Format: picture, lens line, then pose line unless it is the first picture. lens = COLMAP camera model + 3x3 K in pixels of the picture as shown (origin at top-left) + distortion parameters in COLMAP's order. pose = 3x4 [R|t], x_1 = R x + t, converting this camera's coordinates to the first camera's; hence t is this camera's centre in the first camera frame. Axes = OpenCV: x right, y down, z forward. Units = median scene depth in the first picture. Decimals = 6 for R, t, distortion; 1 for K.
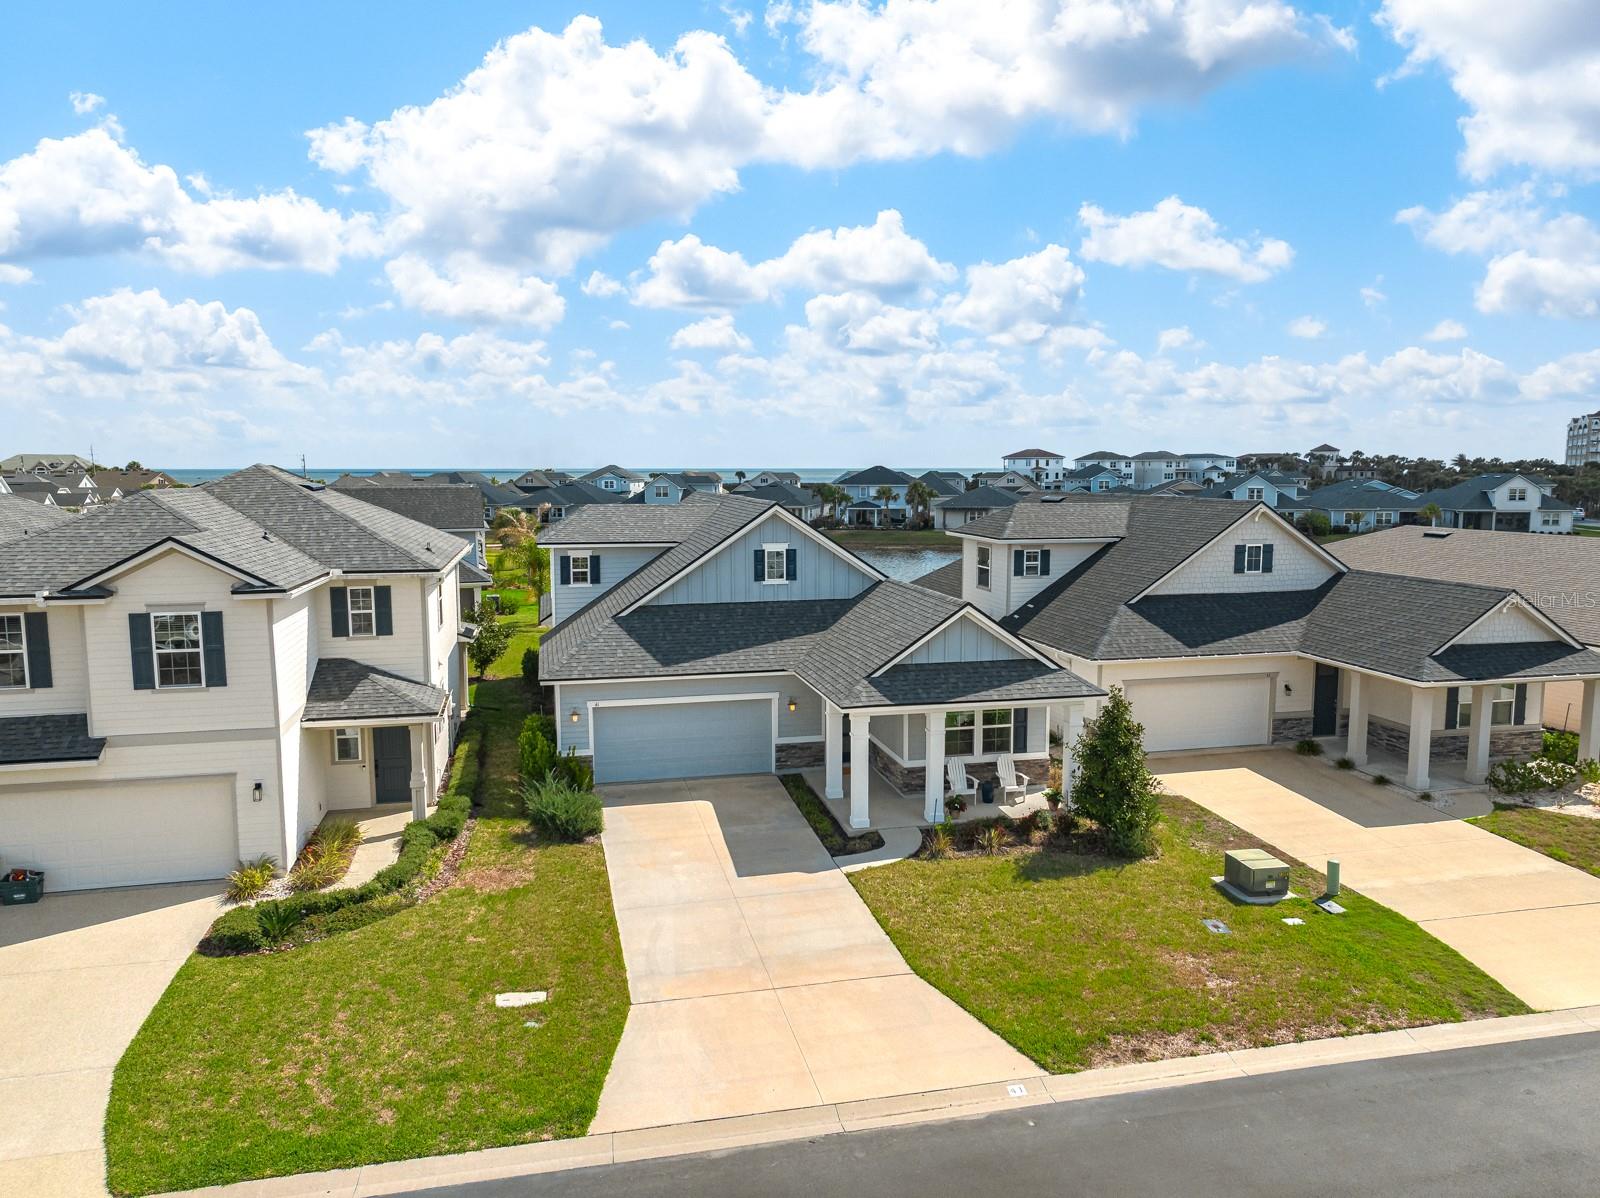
lens RADIAL K [[1113.8, 0, 805.1], [0, 1113.8, 597.3], [0, 0, 1]] dist [-0.001244, 0.015579]
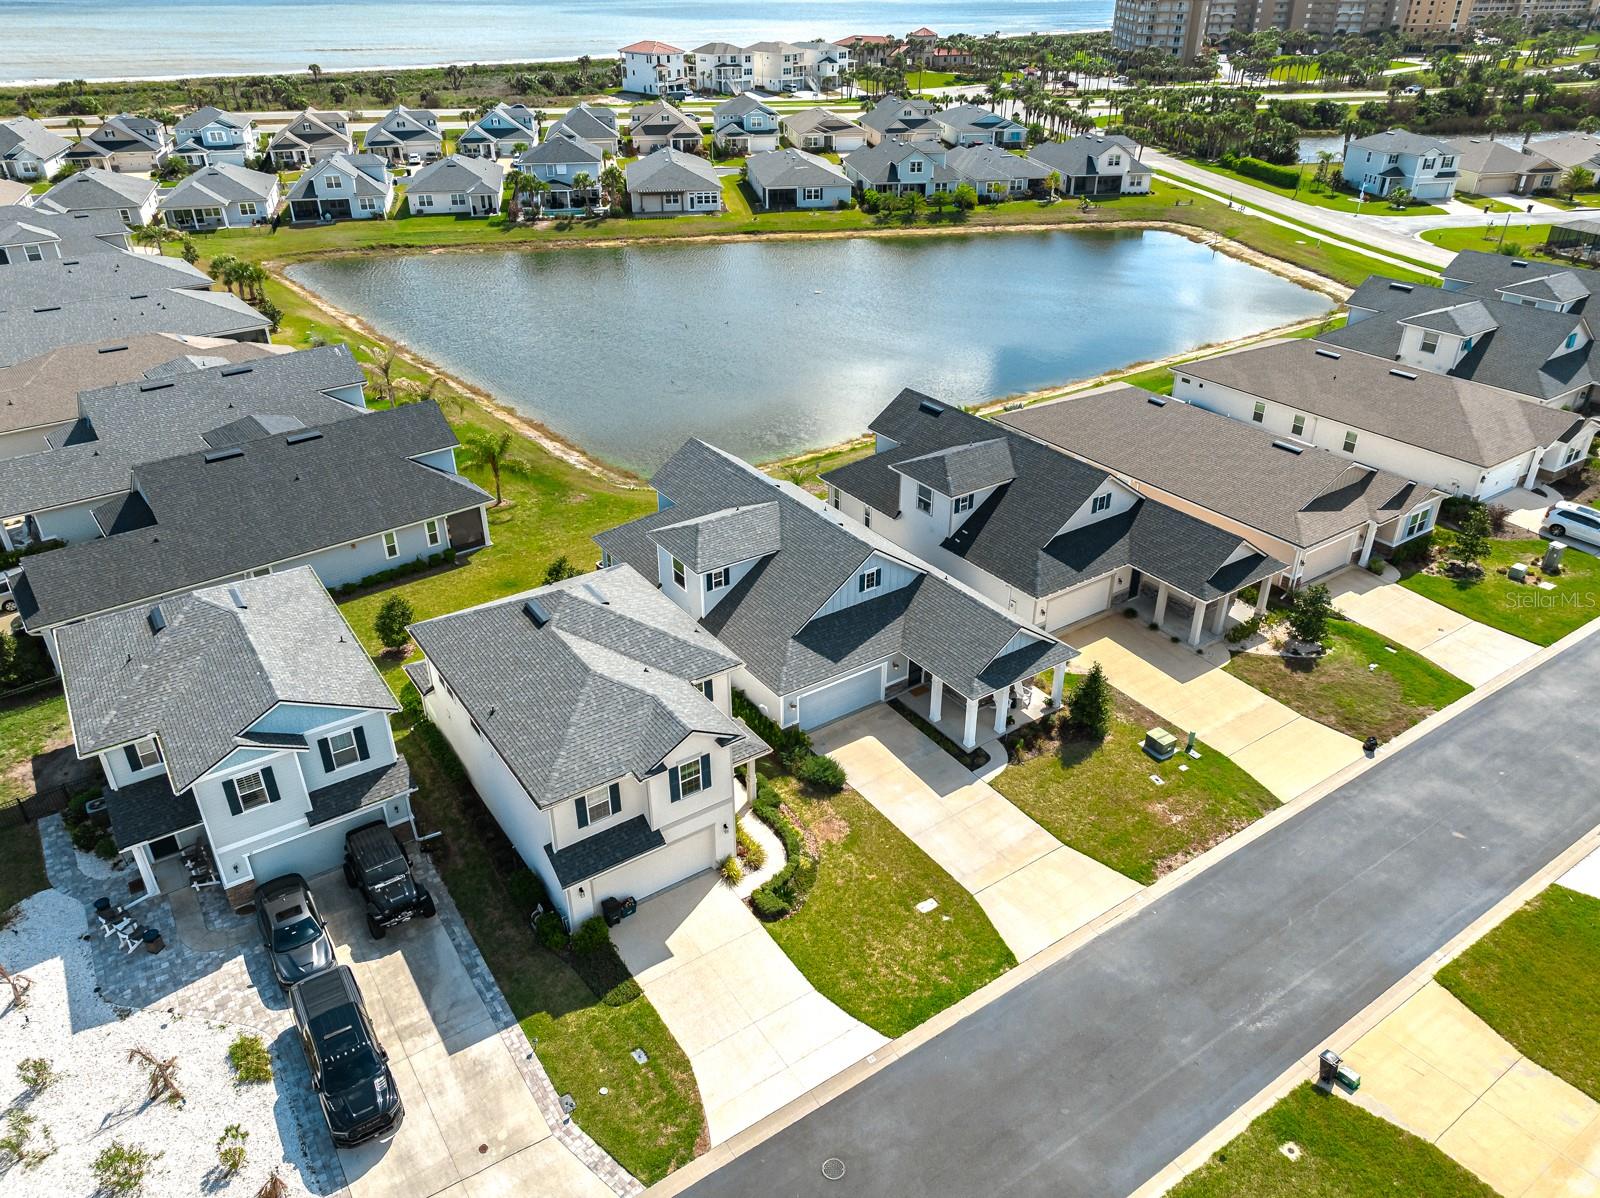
lens RADIAL K [[1111.1, 0, 800.8], [0, 1111.1, 596.9], [0, 0, 1]] dist [0.003263, 0.010441]
pose [[0.931414, -0.180345, 0.316139, -0.800107], [0.044991, 0.918993, 0.391698, -0.810599], [-0.361171, -0.350609, 0.864077, -0.462434]]
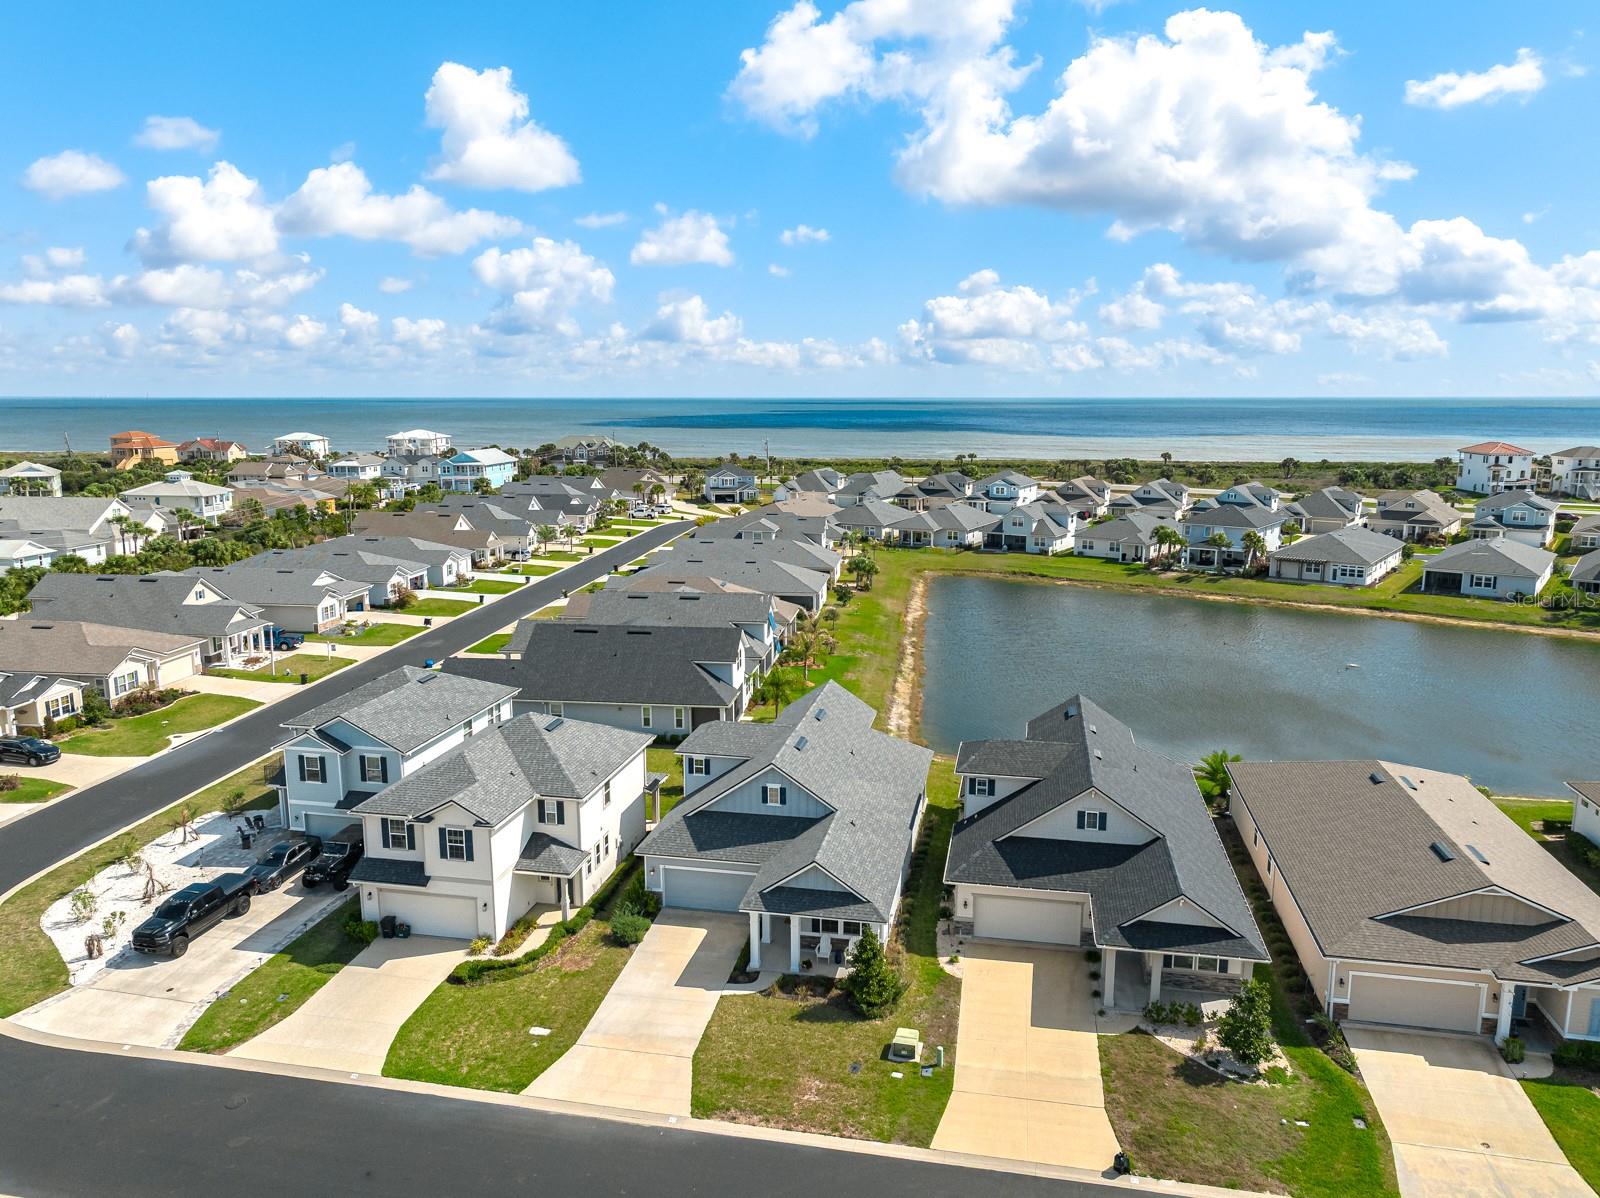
lens RADIAL K [[1112.3, 0, 806.7], [0, 1112.3, 601.2], [0, 0, 1]] dist [0.000979, 0.011536]
pose [[0.911915, 0.075984, -0.403284, 0.884064], [-0.049556, 0.995907, 0.075585, -0.589130], [0.407377, -0.048941, 0.911948, -0.703102]]
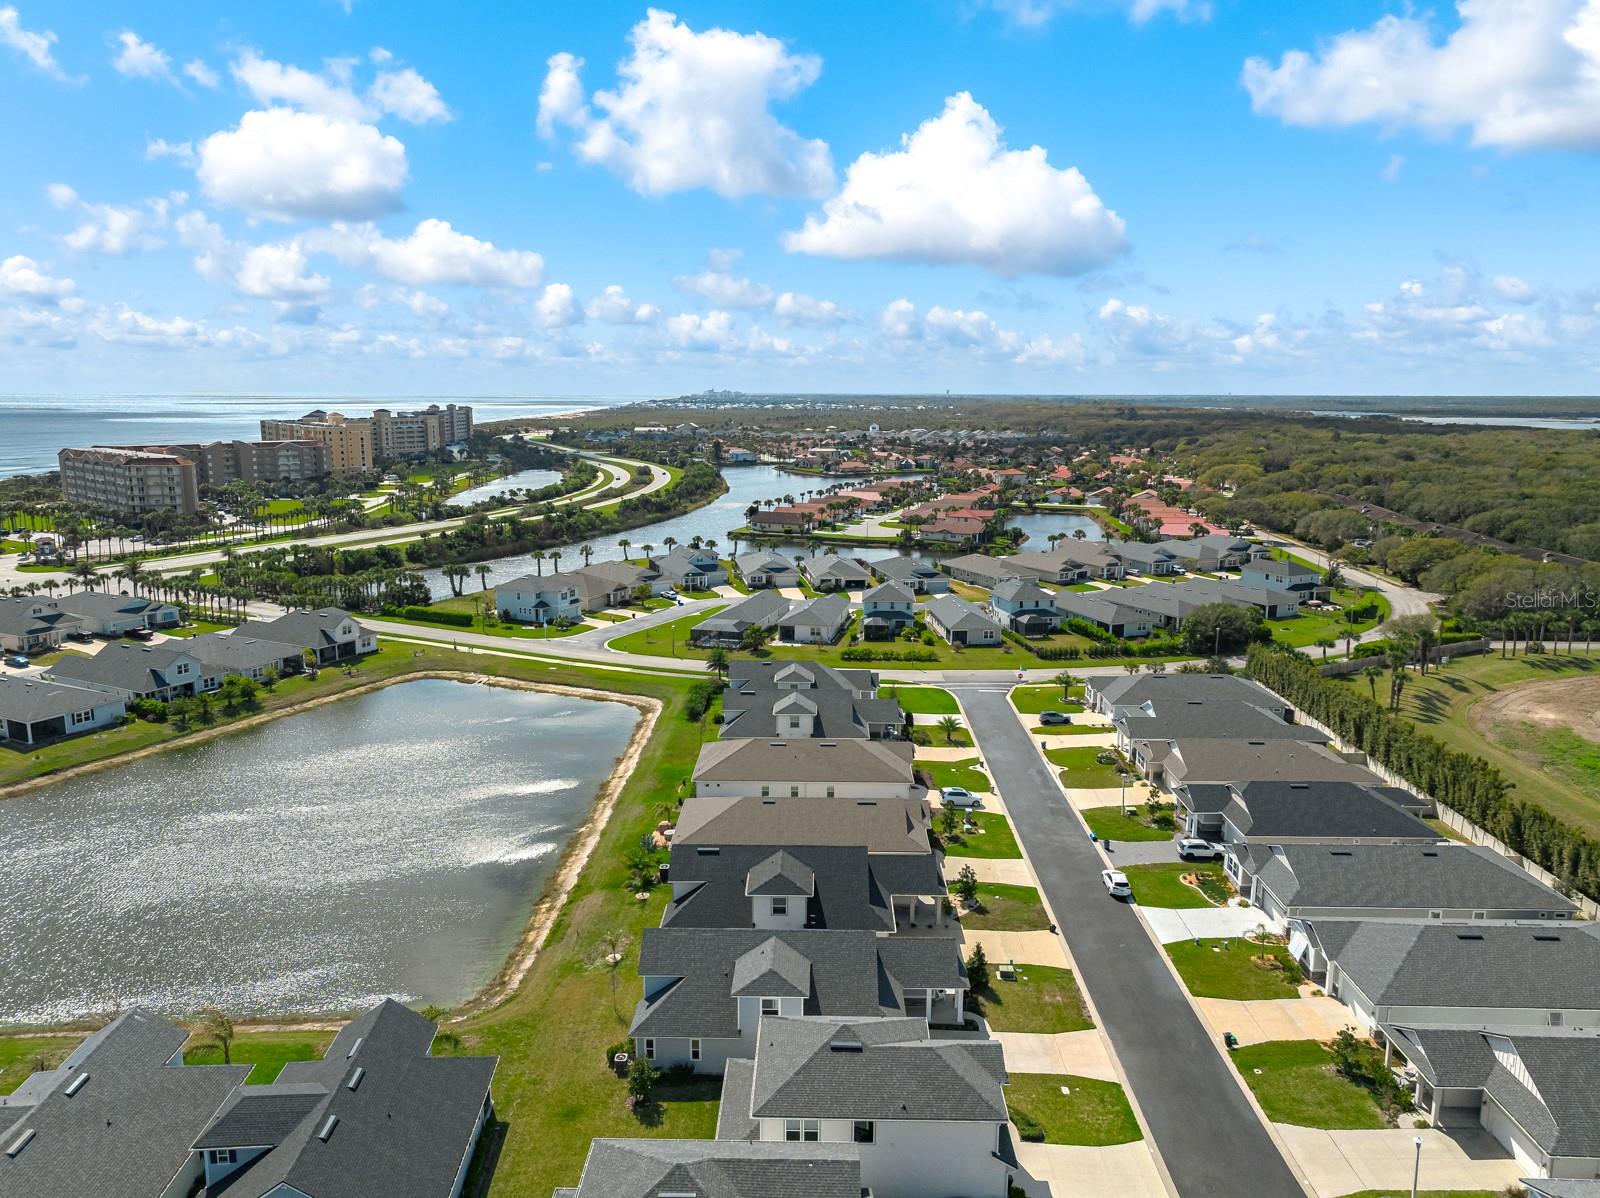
lens RADIAL K [[1103.9, 0, 801.0], [0, 1103.9, 599.0], [0, 0, 1]] dist [0.002155, 0.002936]
pose [[0.244637, -0.174657, 0.953755, -2.936383], [0.109613, 0.982319, 0.151772, -1.543980], [-0.963399, 0.067415, 0.259456, 0.560084]]
